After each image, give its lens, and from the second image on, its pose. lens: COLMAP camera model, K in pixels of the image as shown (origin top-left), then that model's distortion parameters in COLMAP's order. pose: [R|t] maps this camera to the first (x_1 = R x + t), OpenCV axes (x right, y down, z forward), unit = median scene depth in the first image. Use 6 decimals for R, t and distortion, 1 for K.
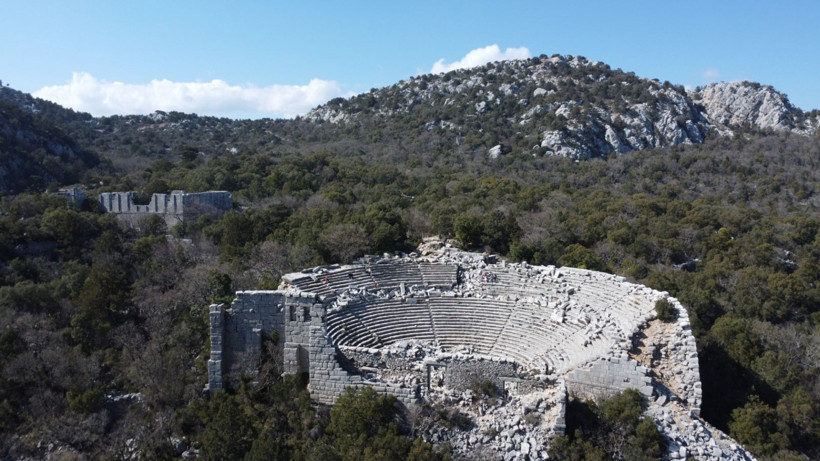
lens RADIAL K [[595.3, 0, 410.0], [0, 595.3, 230.5], [0, 0, 1]] dist [-0.016777, -0.037070]
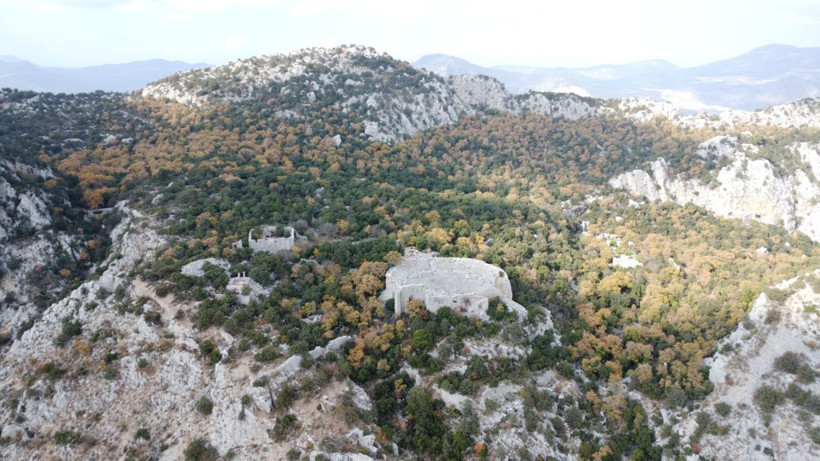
lens RADIAL K [[595.3, 0, 410.0], [0, 595.3, 230.5], [0, 0, 1]] dist [-0.016777, -0.037070]
pose [[0.904131, -0.116291, 0.411124, -0.273301], [0.044522, 0.982650, 0.180044, -0.142631], [-0.424929, -0.144480, 0.893622, -0.355722]]
